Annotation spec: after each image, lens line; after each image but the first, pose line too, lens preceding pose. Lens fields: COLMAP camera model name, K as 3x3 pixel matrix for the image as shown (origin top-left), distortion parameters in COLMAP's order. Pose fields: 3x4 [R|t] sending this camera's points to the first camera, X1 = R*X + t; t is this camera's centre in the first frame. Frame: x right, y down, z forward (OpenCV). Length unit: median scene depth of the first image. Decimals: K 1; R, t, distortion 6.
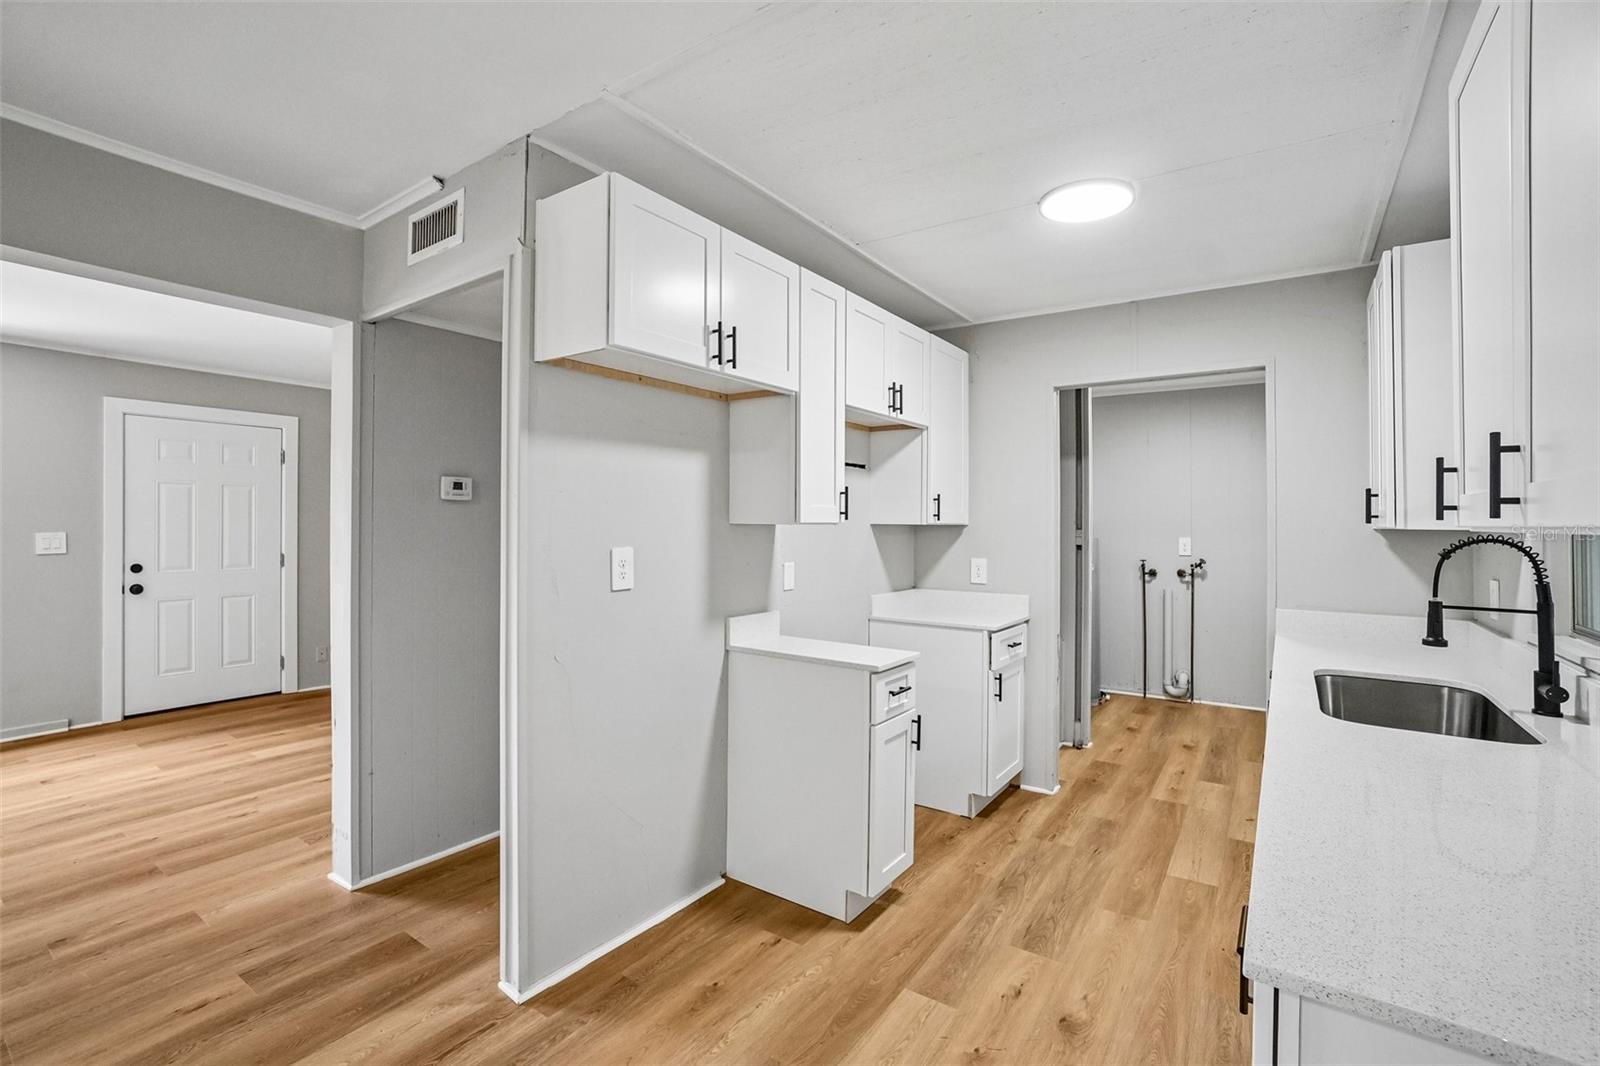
lens RADIAL K [[708.2, 0, 794.7], [0, 708.2, 520.2], [0, 0, 1]] dist [-0.060701, 0.021920]
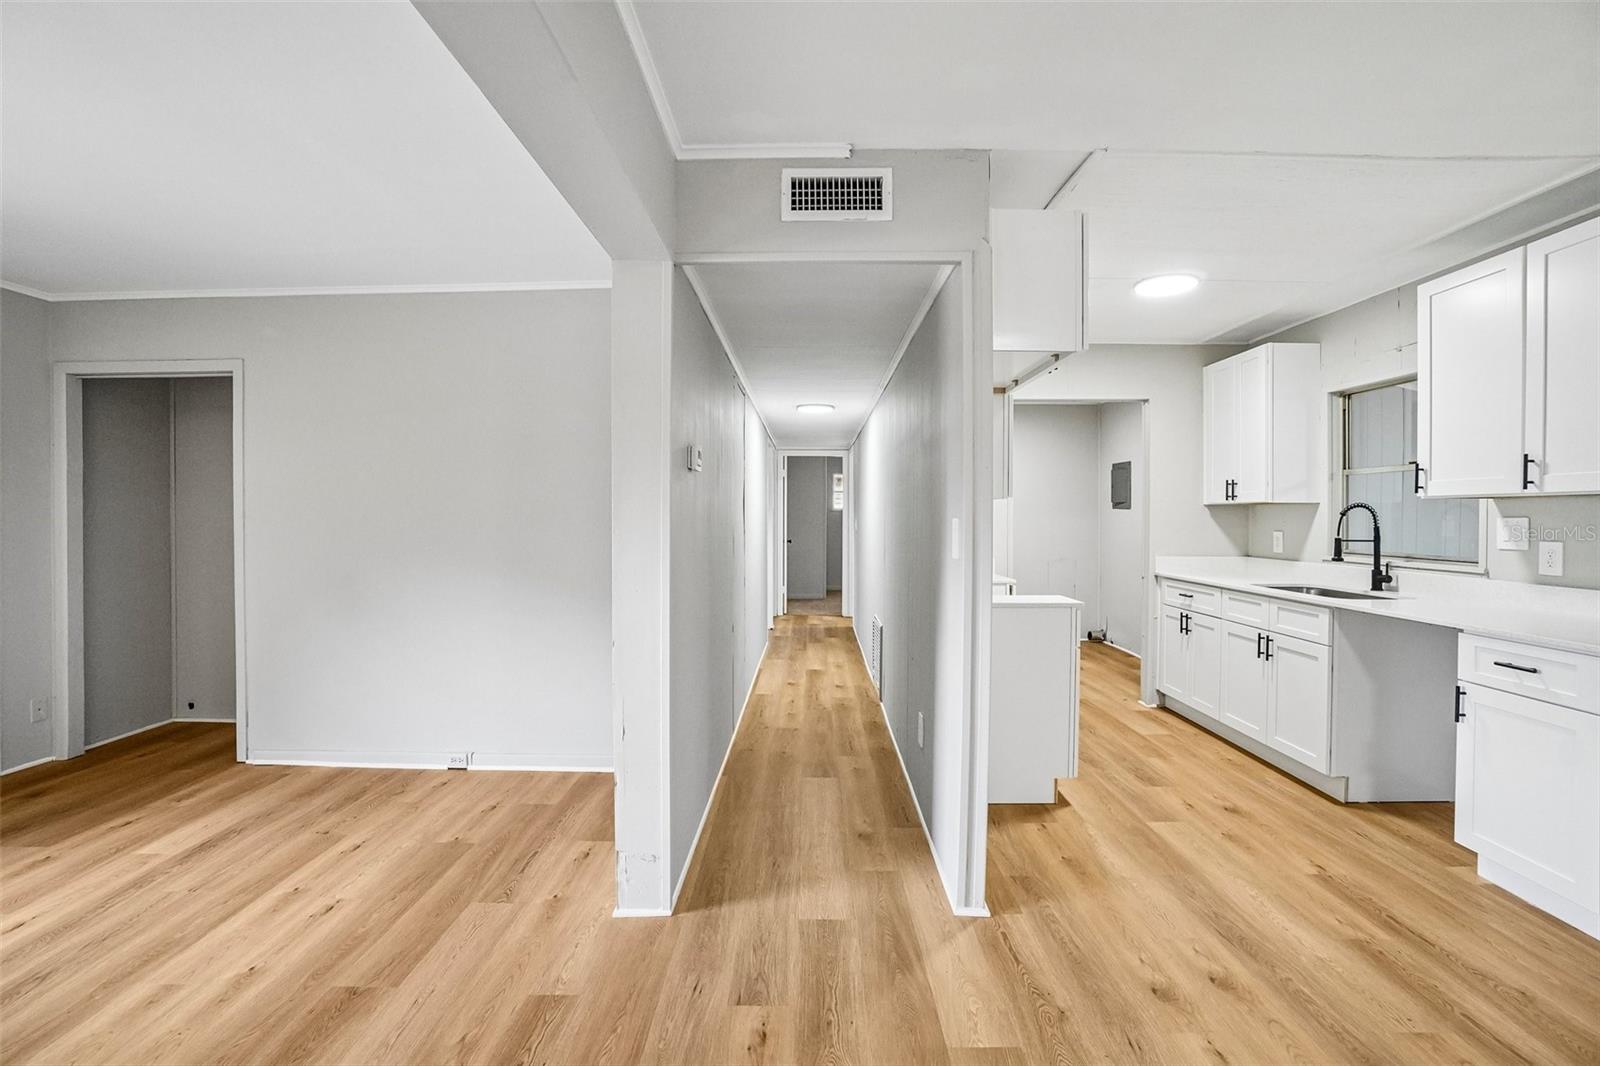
lens RADIAL K [[712.6, 0, 795.1], [0, 712.6, 518.3], [0, 0, 1]] dist [-0.065308, 0.024221]
pose [[0.829911, -0.009685, 0.557812, -0.883116], [0.004241, 0.999930, 0.011052, 0.022313], [-0.557880, -0.006806, 0.829894, 0.154966]]
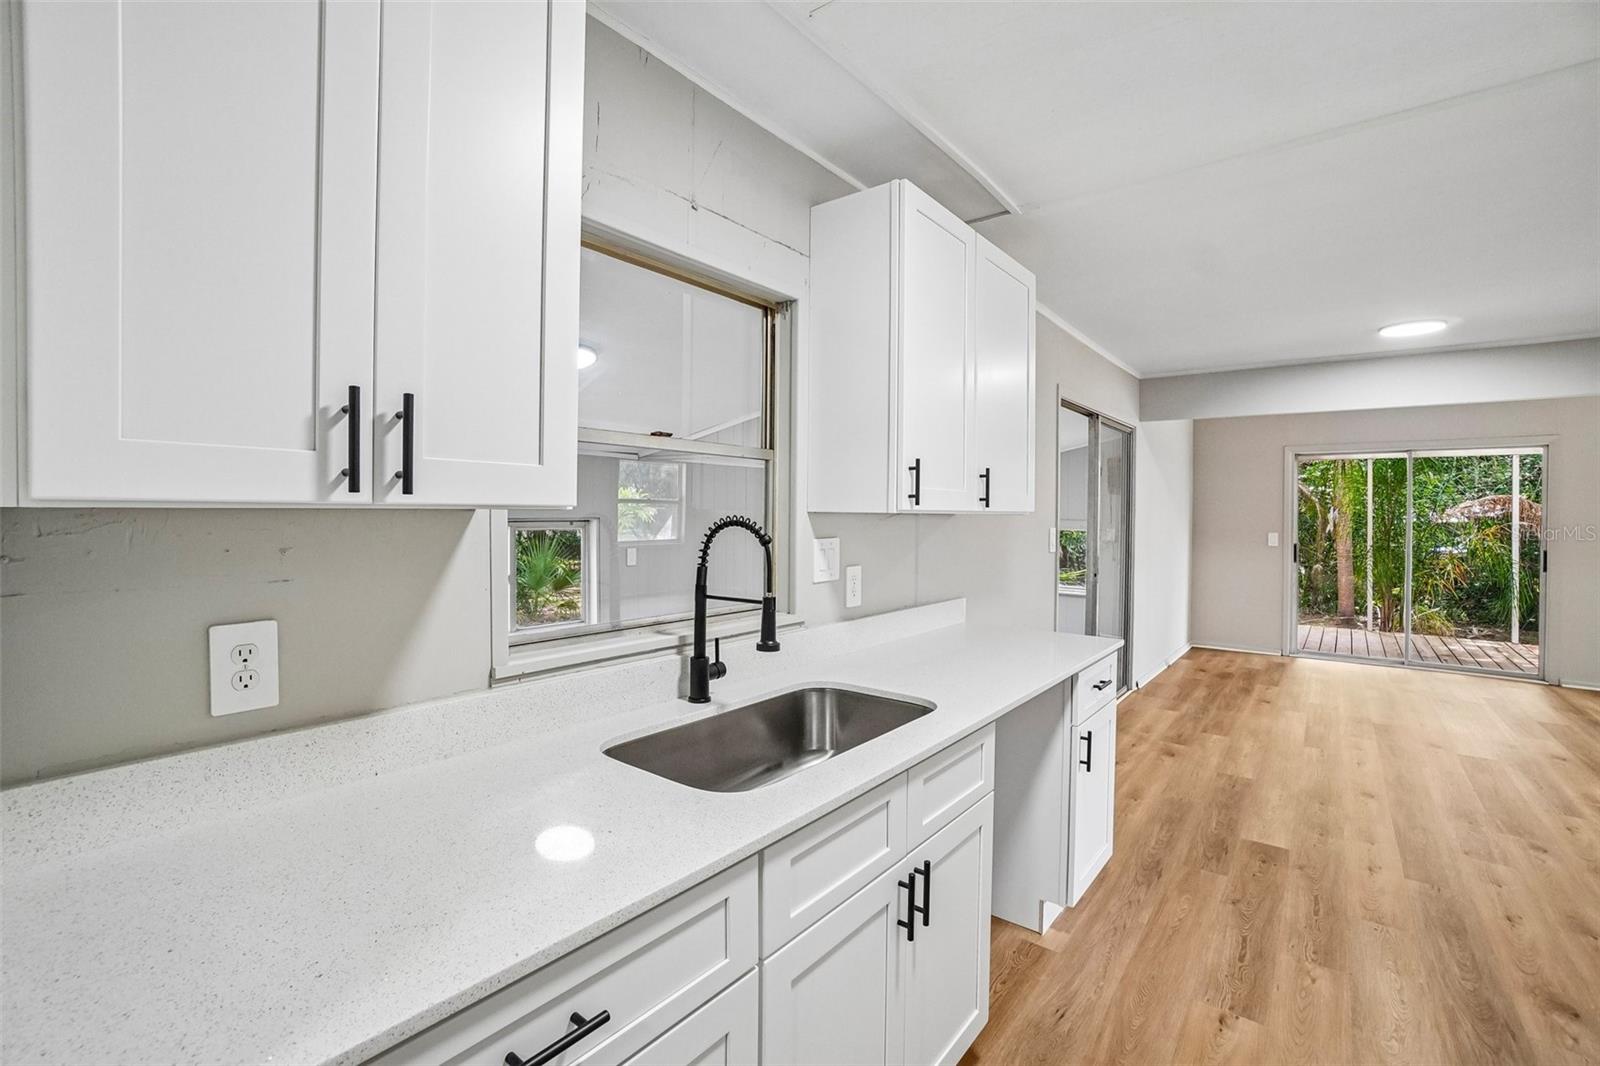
lens RADIAL K [[708.2, 0, 794.7], [0, 708.2, 520.2], [0, 0, 1]] dist [-0.060701, 0.021920]
pose [[-0.998440, -0.020919, 0.051766, 0.551282], [-0.020445, 0.999744, 0.009666, 0.010551], [-0.051955, 0.008592, -0.998612, 1.173295]]
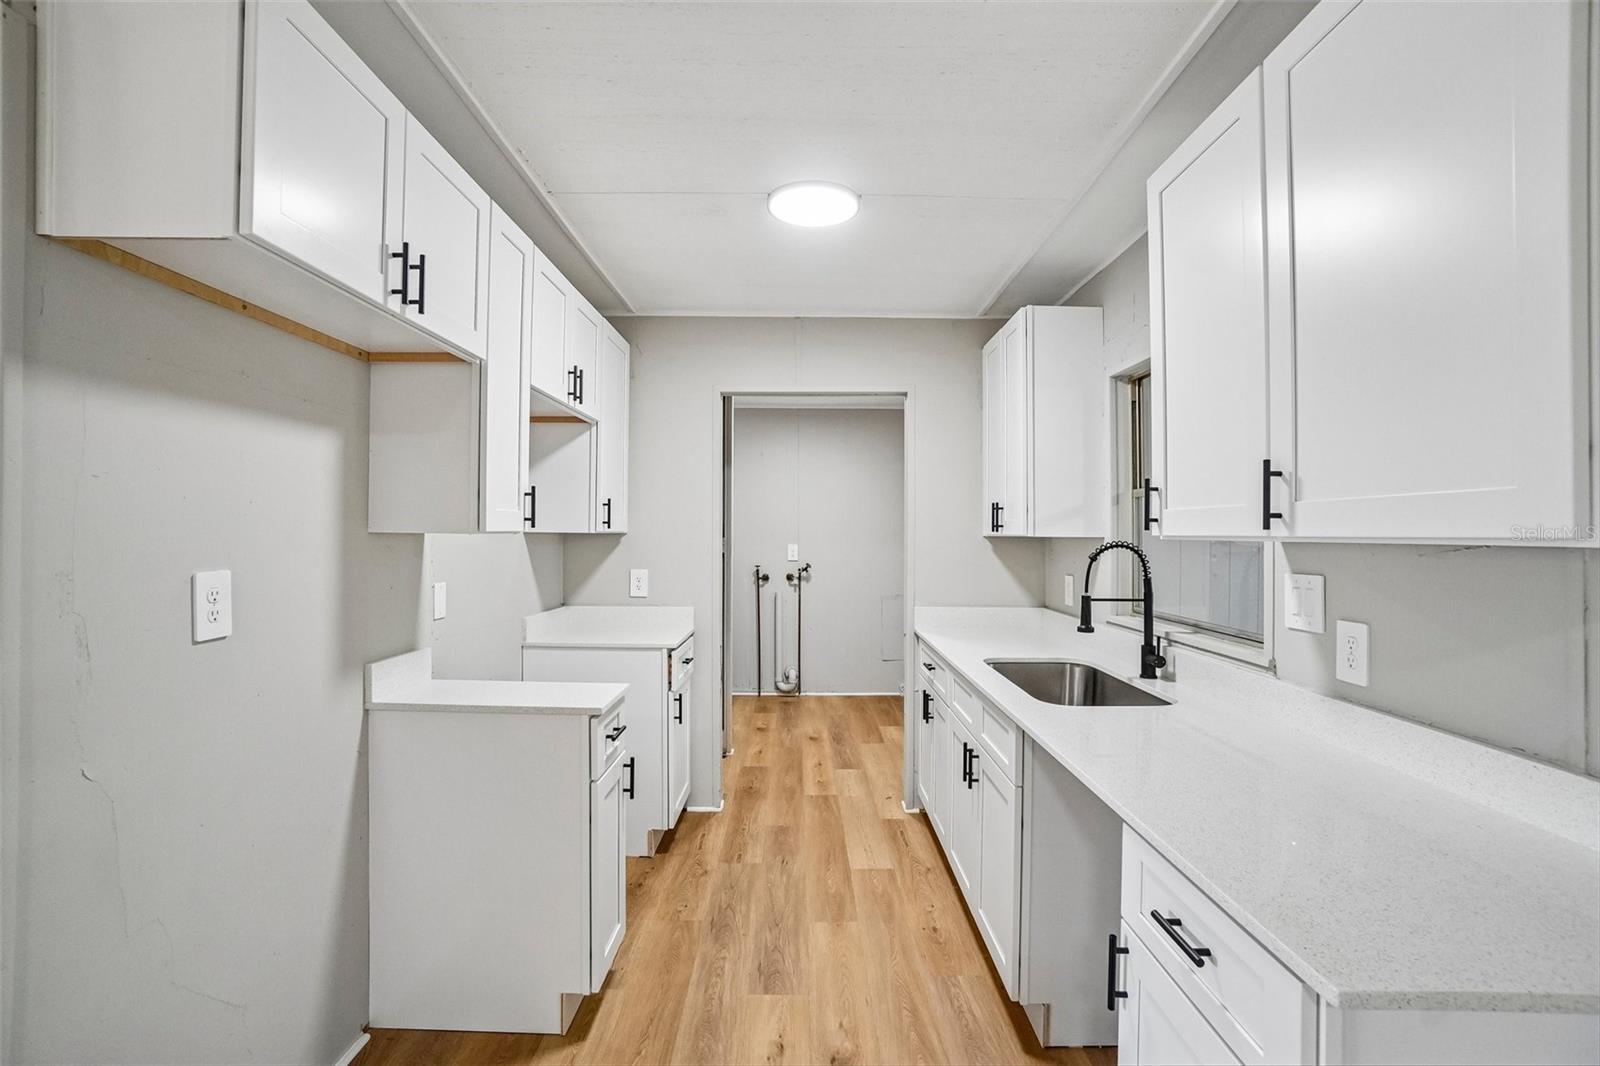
lens RADIAL K [[712.6, 0, 795.1], [0, 712.6, 518.3], [0, 0, 1]] dist [-0.065308, 0.024221]
pose [[0.822107, 0.009990, 0.569245, -0.132406], [-0.003072, 0.999909, -0.013111, -0.001432], [-0.569325, 0.009030, 0.822063, 0.163022]]
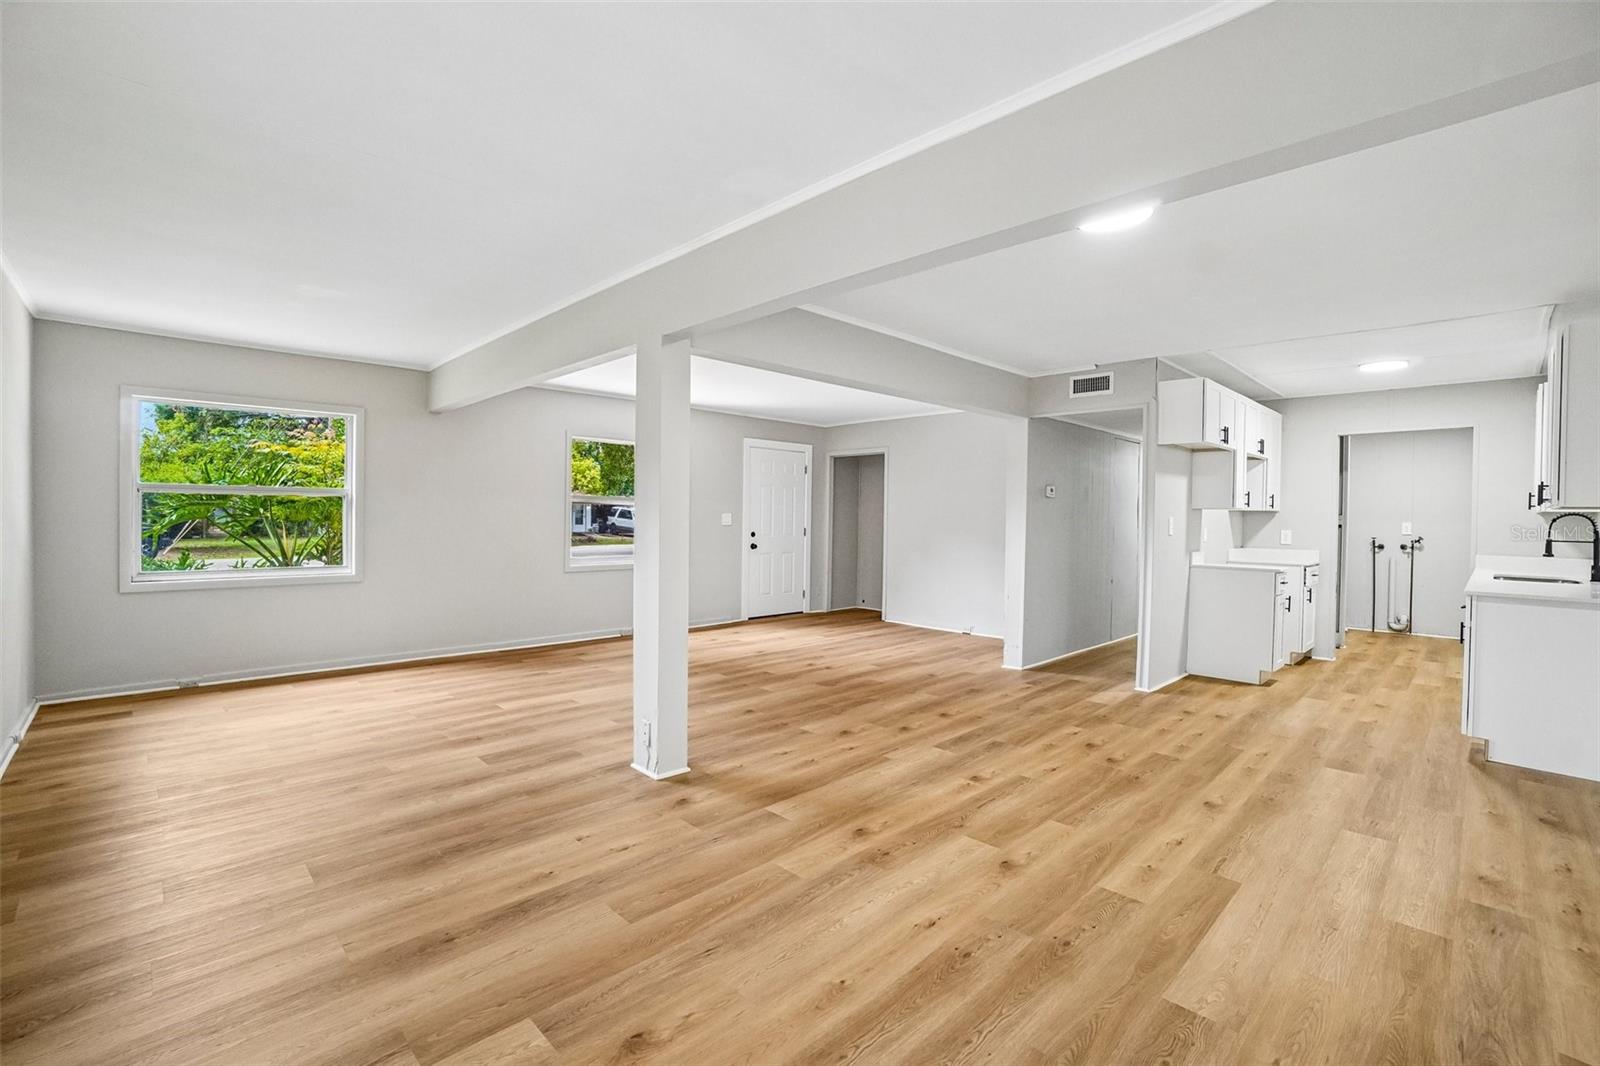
lens RADIAL K [[702.8, 0, 802.6], [0, 702.8, 526.3], [0, 0, 1]] dist [-0.065084, 0.024527]
pose [[0.983217, 0.008379, -0.182247, -0.829039], [-0.005126, 0.999819, 0.018314, 0.025020], [0.182367, -0.017072, 0.983082, -1.221925]]
